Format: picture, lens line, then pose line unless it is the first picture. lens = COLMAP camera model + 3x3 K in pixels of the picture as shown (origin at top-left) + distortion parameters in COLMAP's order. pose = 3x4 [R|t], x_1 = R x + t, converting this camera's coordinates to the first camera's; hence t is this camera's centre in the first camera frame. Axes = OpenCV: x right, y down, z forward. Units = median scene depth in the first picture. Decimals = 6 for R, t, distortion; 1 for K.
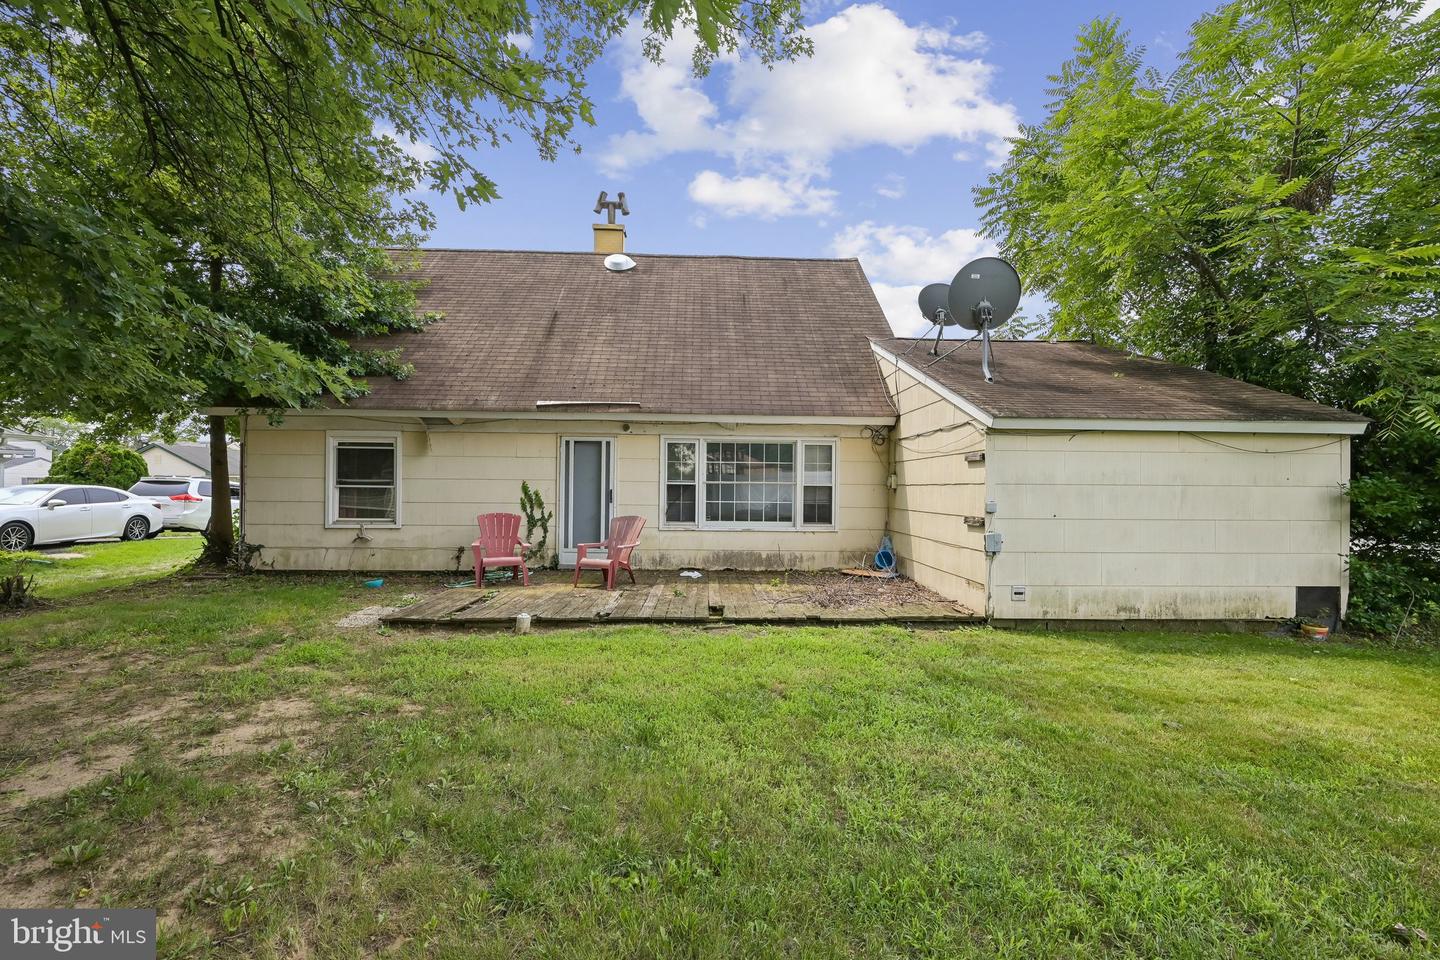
lens RADIAL K [[618.2, 0, 721.0], [0, 618.2, 490.7], [0, 0, 1]] dist [0.000896, -0.000790]
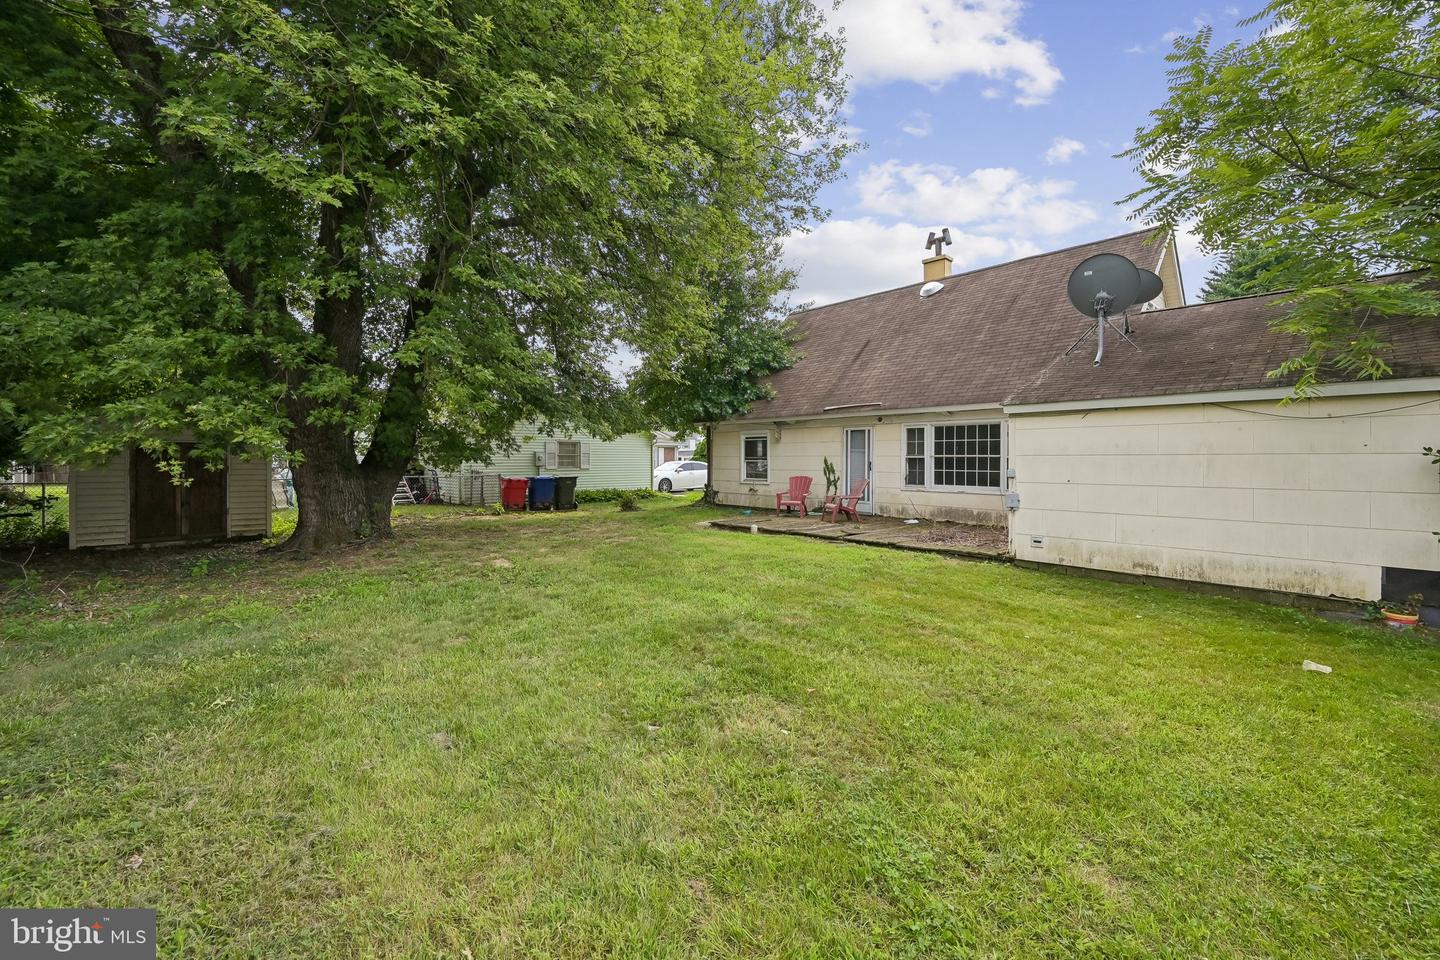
lens RADIAL K [[574.3, 0, 729.7], [0, 574.3, 467.7], [0, 0, 1]] dist [-0.000787, -0.000015]
pose [[0.657273, 0.001439, -0.753651, 0.649911], [0.003431, 0.999982, 0.004901, 0.004508], [0.753645, -0.005807, 0.657256, -0.168352]]
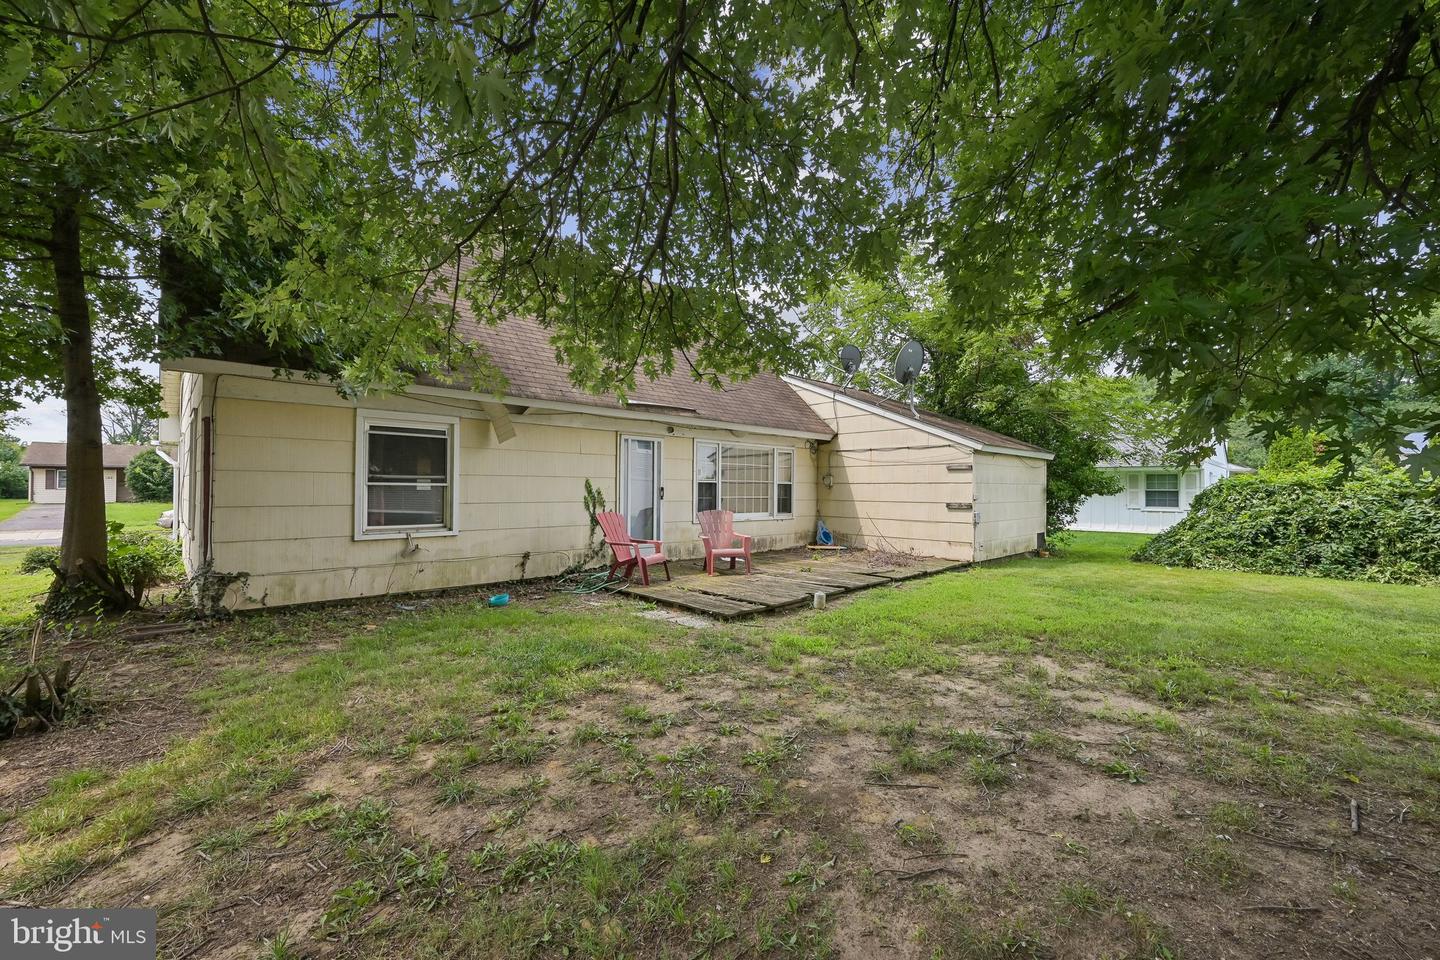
lens RADIAL K [[574.3, 0, 728.1], [0, 574.3, 485.3], [0, 0, 1]] dist [-0.000787, -0.000015]
pose [[0.743530, -0.001515, 0.668701, -0.762652], [0.003256, 0.999994, -0.001354, -0.003427], [-0.668695, 0.003183, 0.743530, 0.191914]]
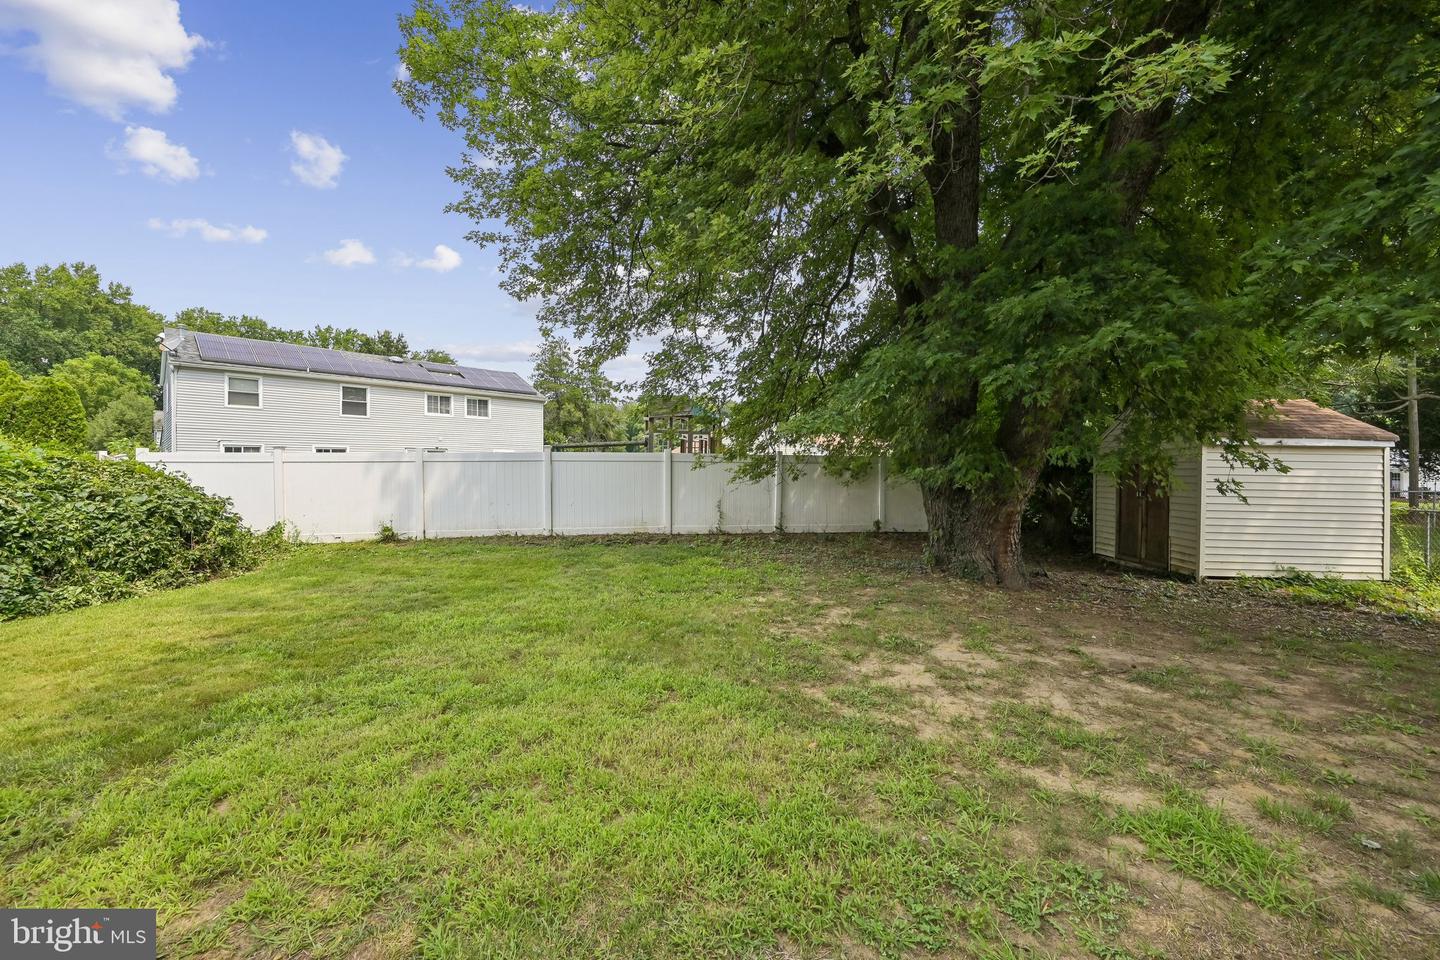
lens RADIAL K [[574.3, 0, 721.2], [0, 574.3, 478.2], [0, 0, 1]] dist [-0.000787, -0.000015]
pose [[-0.991377, -0.008532, 0.130763, -0.186392], [-0.007875, 0.999954, 0.005546, -0.009685], [-0.130804, 0.004469, -0.991398, 0.802958]]
